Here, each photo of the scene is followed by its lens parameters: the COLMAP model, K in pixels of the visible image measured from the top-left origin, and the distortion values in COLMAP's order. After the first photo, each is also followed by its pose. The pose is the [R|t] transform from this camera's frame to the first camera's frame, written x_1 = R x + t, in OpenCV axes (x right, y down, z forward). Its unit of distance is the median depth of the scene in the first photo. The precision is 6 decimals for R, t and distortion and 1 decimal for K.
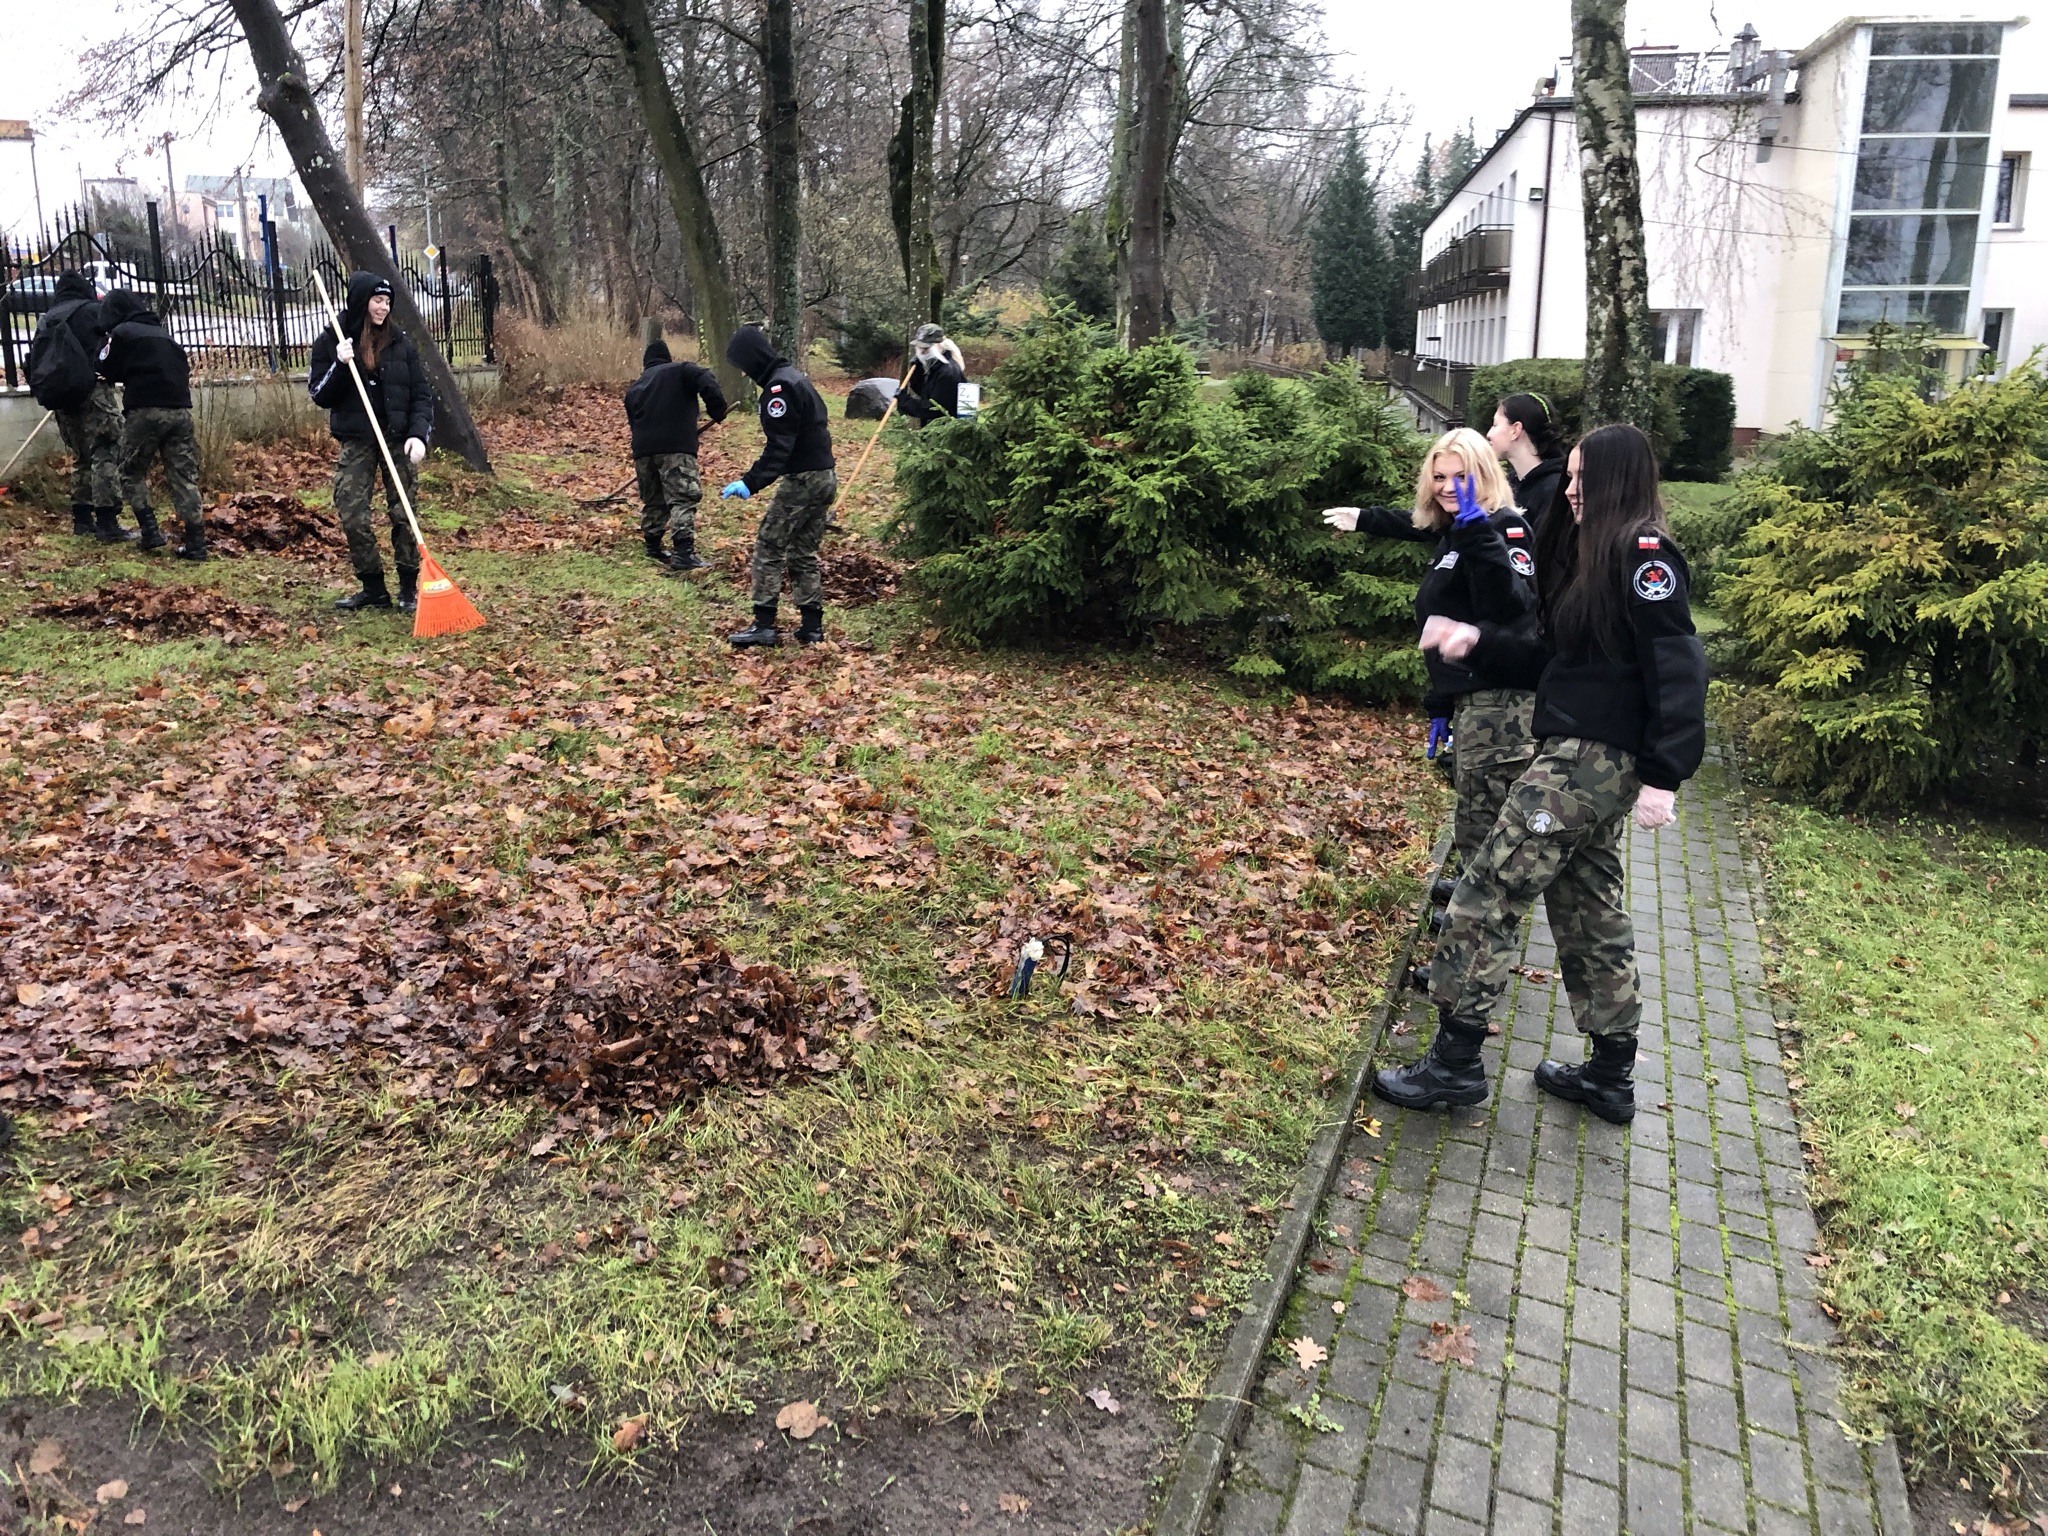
lens RADIAL K [[1631.2, 0, 1013.7], [0, 1631.2, 762.2], [0, 0, 1]] dist [0.009239, 0.009146]
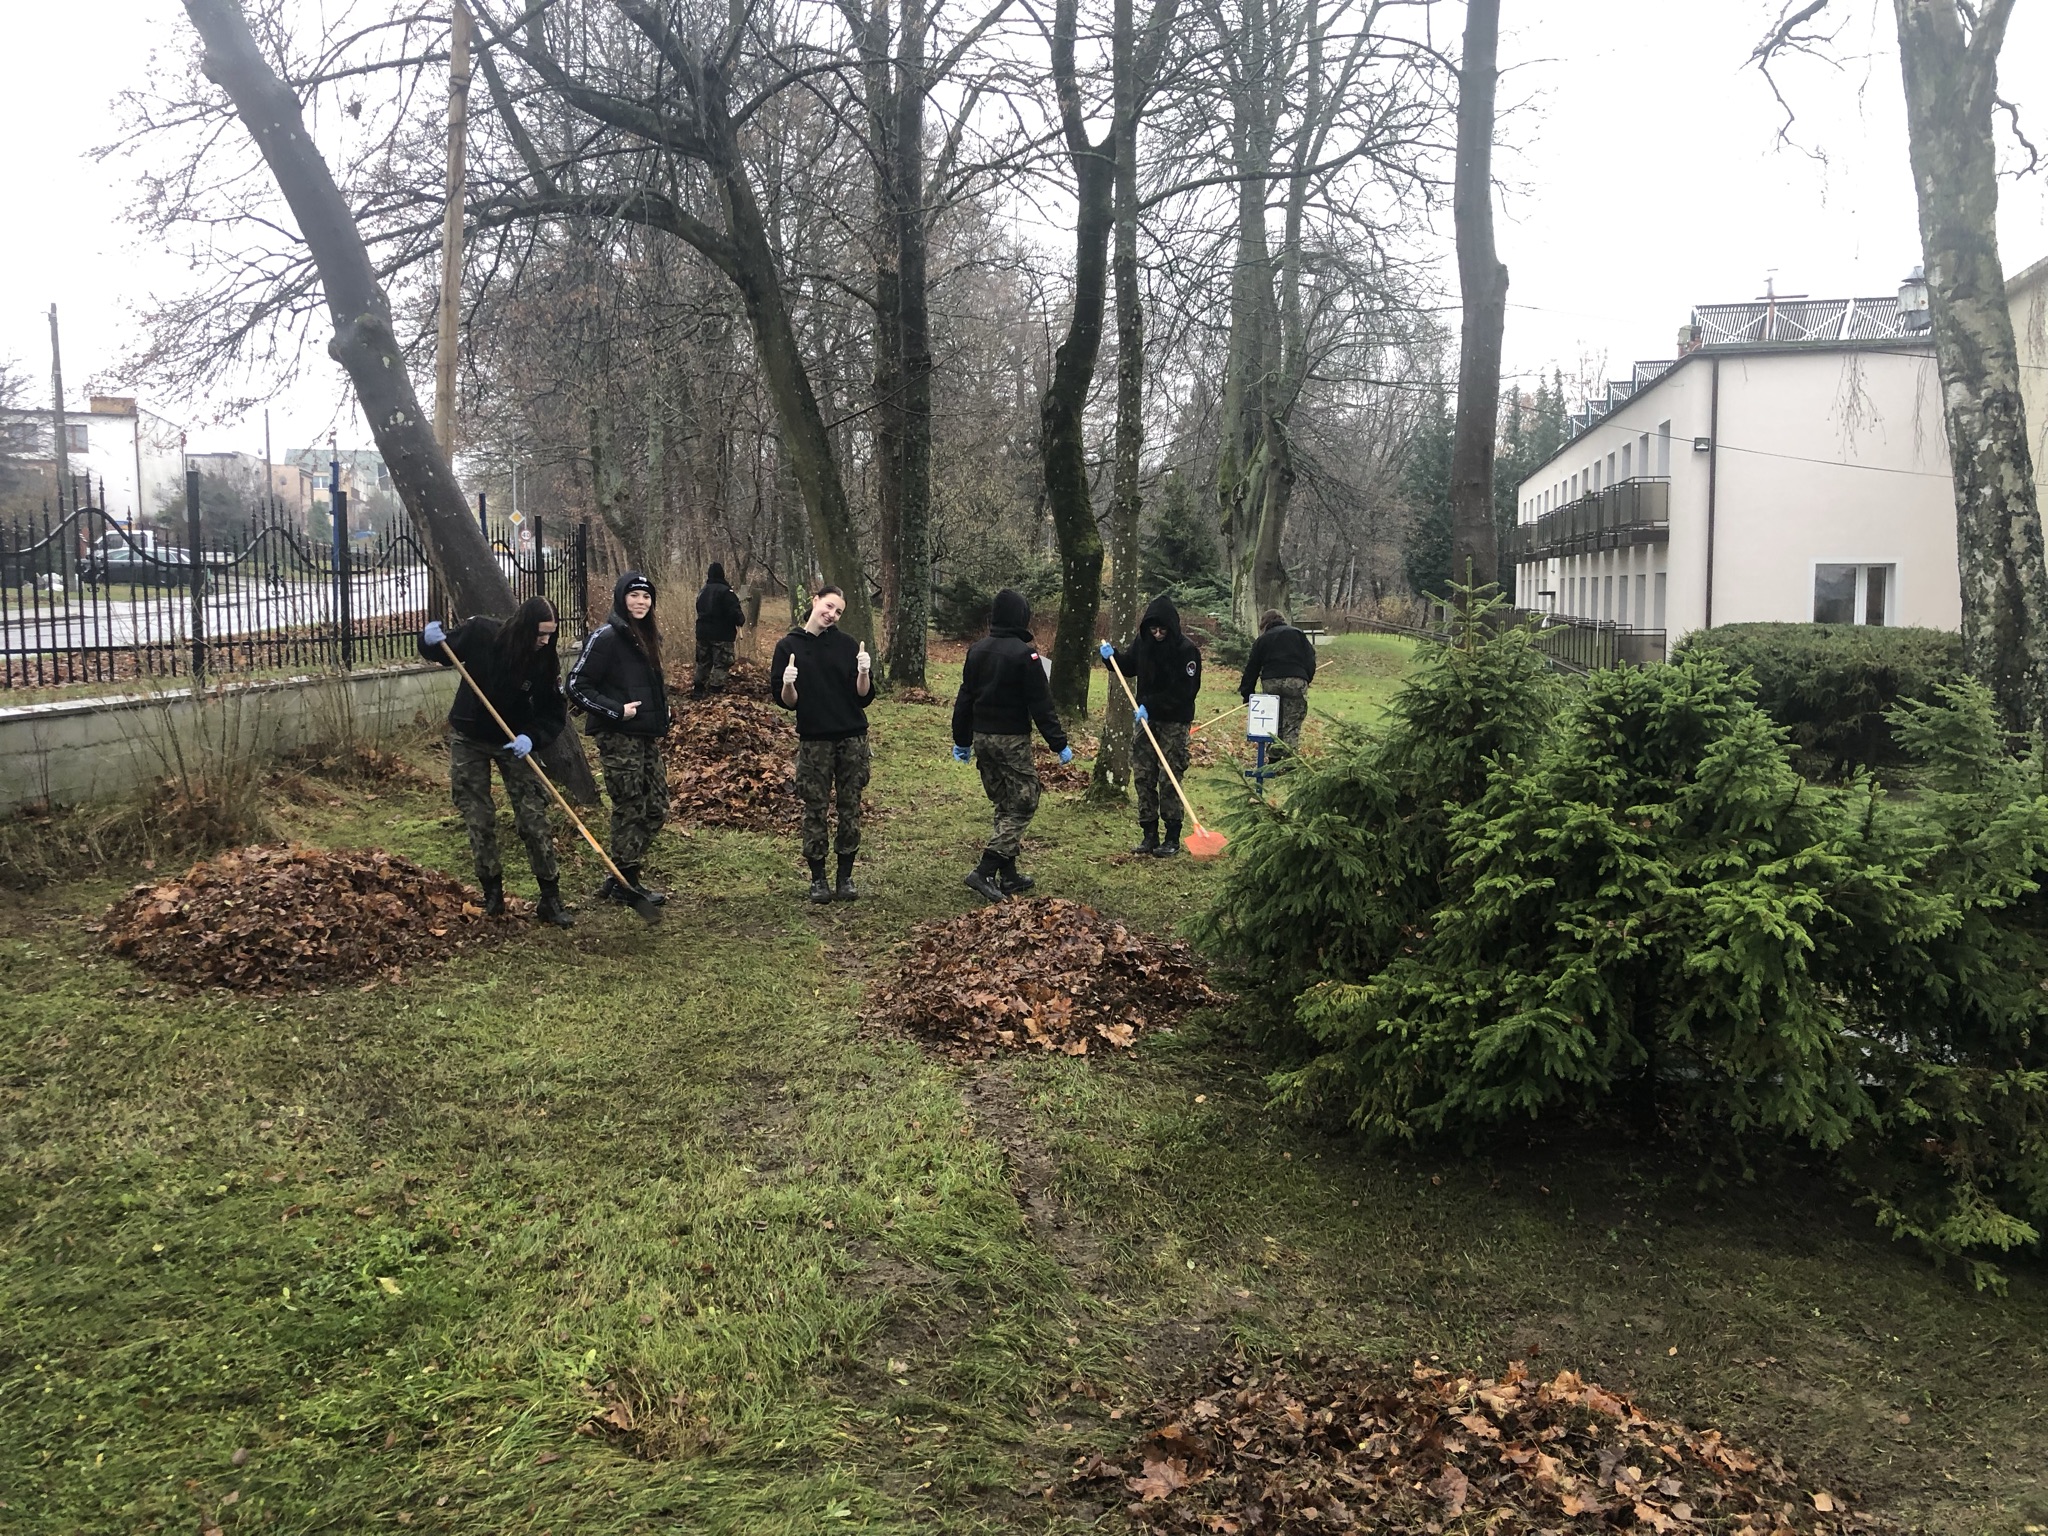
lens RADIAL K [[1676.7, 0, 1024.0], [0, 1676.7, 768.0], [0, 0, 1]] dist [0.006356, 0.029353]
pose [[0.999292, -0.004981, -0.037283, -0.074885], [-0.000689, 0.988603, -0.150546, -0.061879], [0.037608, 0.150465, 0.987900, 0.189808]]
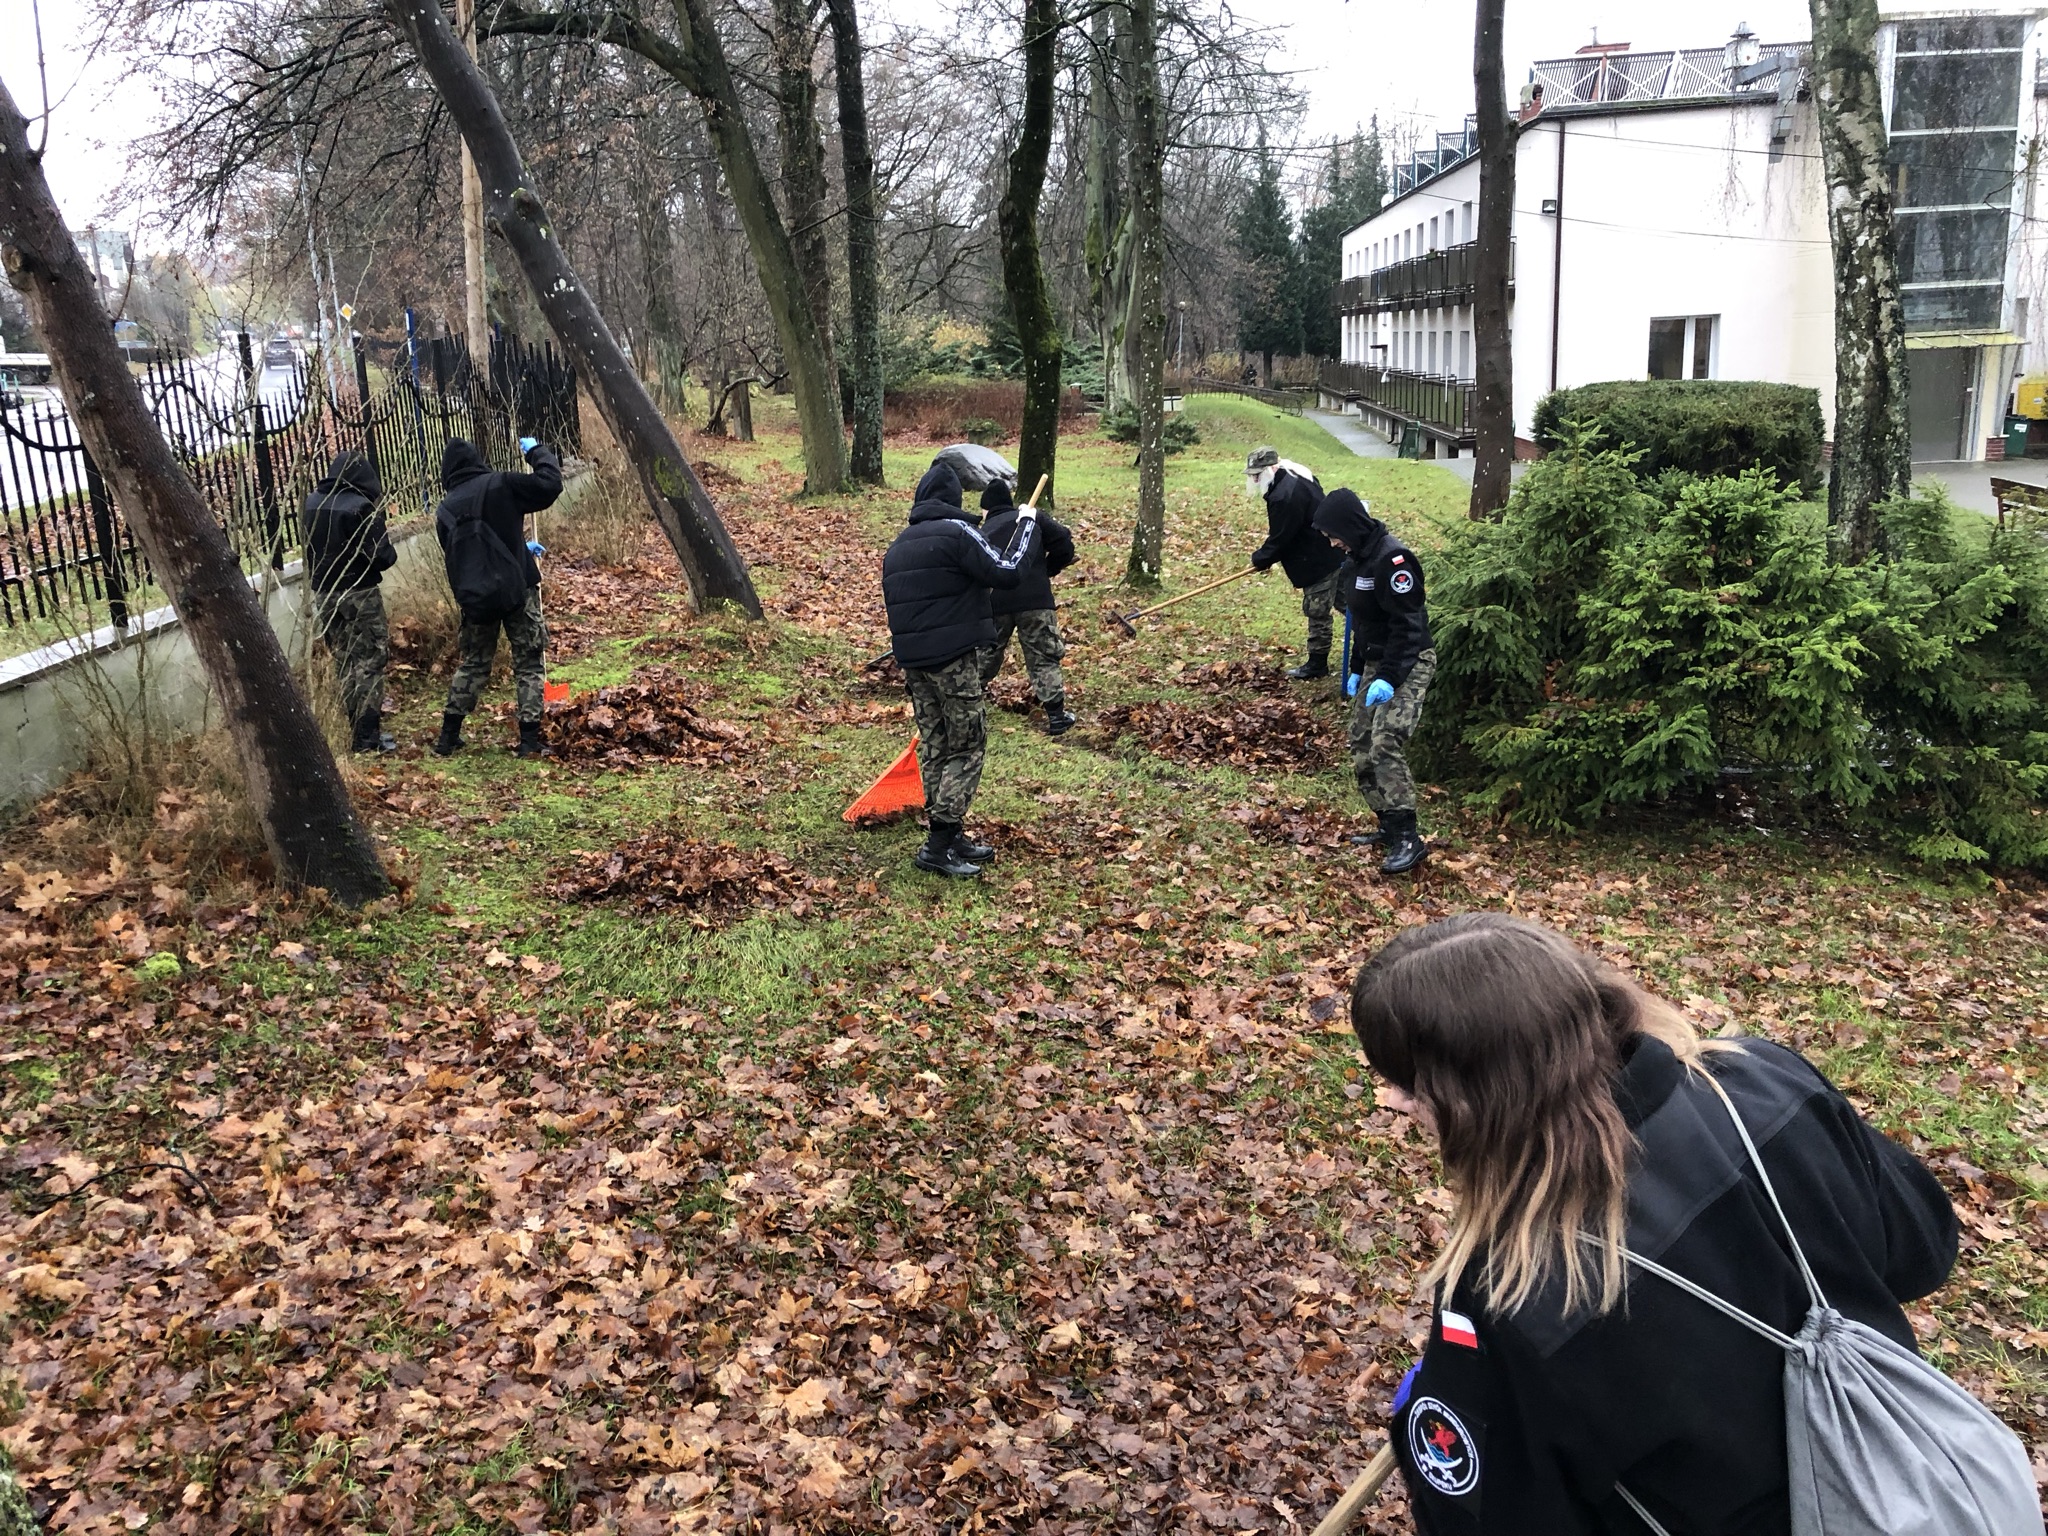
lens RADIAL K [[1676.7, 0, 1024.0], [0, 1676.7, 768.0], [0, 0, 1]] dist [0.006356, 0.029353]
pose [[0.995872, -0.064621, 0.063738, -0.193472], [0.065405, 0.997806, -0.010292, -0.061436], [-0.062933, 0.014419, 0.997914, 0.068808]]
